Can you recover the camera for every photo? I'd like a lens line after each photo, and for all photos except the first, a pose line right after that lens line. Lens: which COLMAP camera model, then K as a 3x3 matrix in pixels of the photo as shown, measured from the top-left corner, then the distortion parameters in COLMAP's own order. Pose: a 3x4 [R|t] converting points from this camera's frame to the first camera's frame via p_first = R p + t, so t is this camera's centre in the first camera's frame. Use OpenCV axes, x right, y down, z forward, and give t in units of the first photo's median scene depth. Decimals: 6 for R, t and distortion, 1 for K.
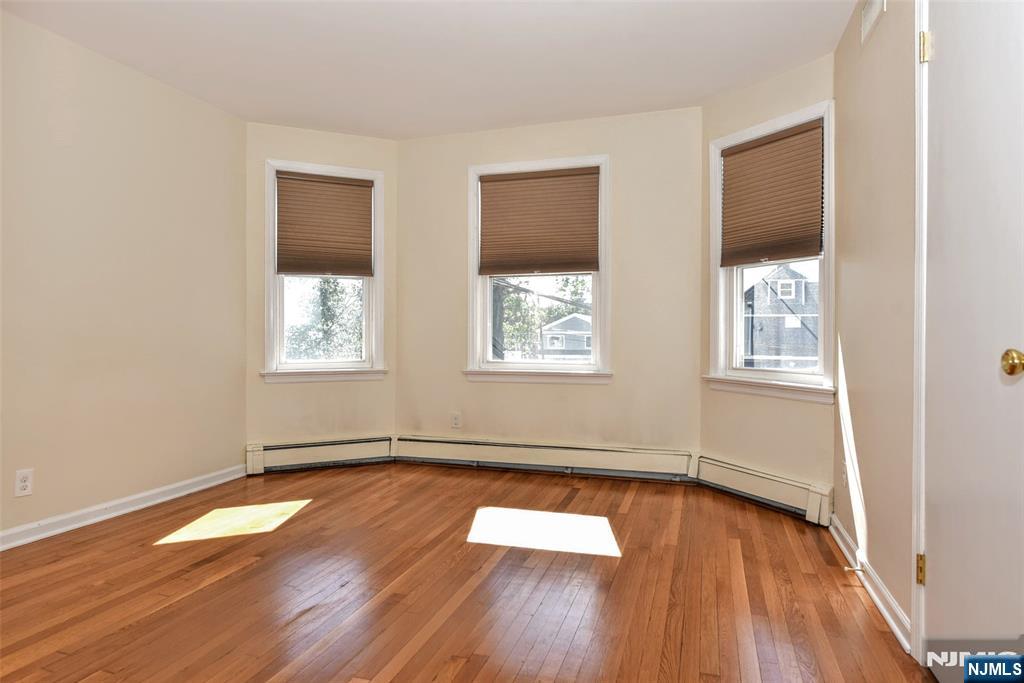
lens RADIAL K [[587.6, 0, 511.5], [0, 587.6, 337.5], [0, 0, 1]] dist [0.006957, 0.002181]
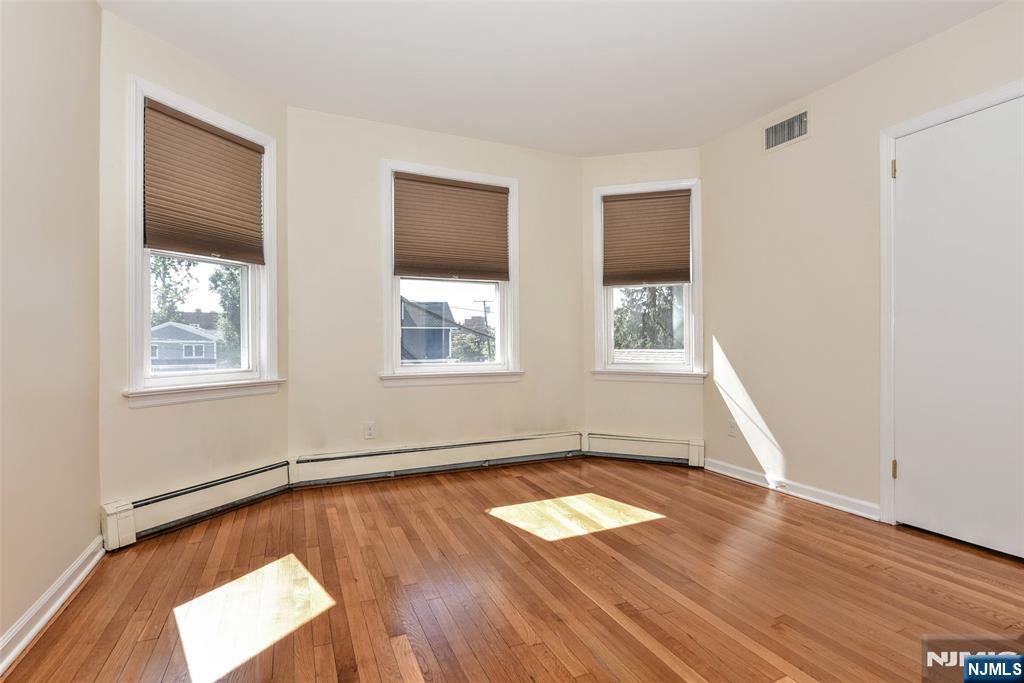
lens RADIAL K [[504.9, 0, 517.7], [0, 504.9, 341.9], [0, 0, 1]] dist [0.003221, 0.000582]
pose [[0.740159, -0.004283, 0.672418, -0.486376], [0.004401, 0.999989, 0.001525, 0.001732], [-0.672417, 0.001830, 0.740170, 0.275756]]
